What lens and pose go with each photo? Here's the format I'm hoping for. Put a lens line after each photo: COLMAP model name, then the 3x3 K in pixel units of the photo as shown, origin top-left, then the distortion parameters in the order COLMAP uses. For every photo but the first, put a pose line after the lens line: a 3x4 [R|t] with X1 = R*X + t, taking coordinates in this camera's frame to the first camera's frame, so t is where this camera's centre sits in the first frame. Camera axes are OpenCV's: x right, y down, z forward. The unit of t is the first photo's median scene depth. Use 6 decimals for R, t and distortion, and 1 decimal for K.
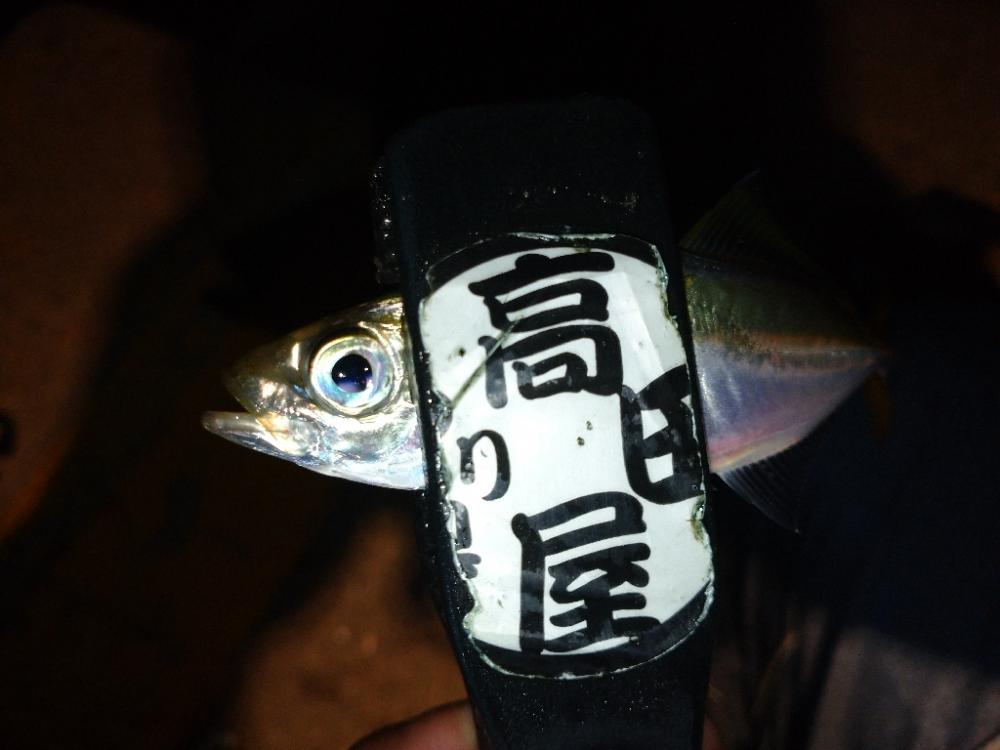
lens RADIAL K [[834.8, 0, 500.0], [0, 834.8, 375.0], [0, 0, 1]] dist [0.036227, -0.179796]
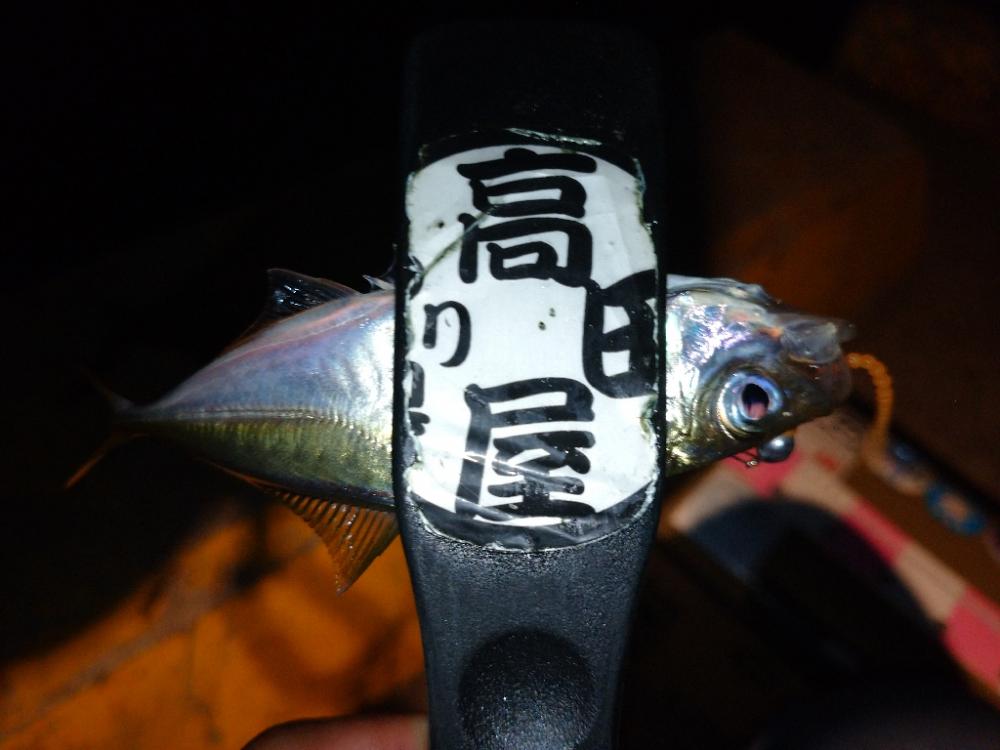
lens RADIAL K [[834.8, 0, 500.0], [0, 834.8, 375.0], [0, 0, 1]] dist [0.036227, -0.179796]
pose [[0.983042, 0.130802, -0.128529, 0.187517], [-0.141249, 0.987067, -0.075808, 0.227293], [0.116951, 0.092677, 0.988804, -0.036403]]
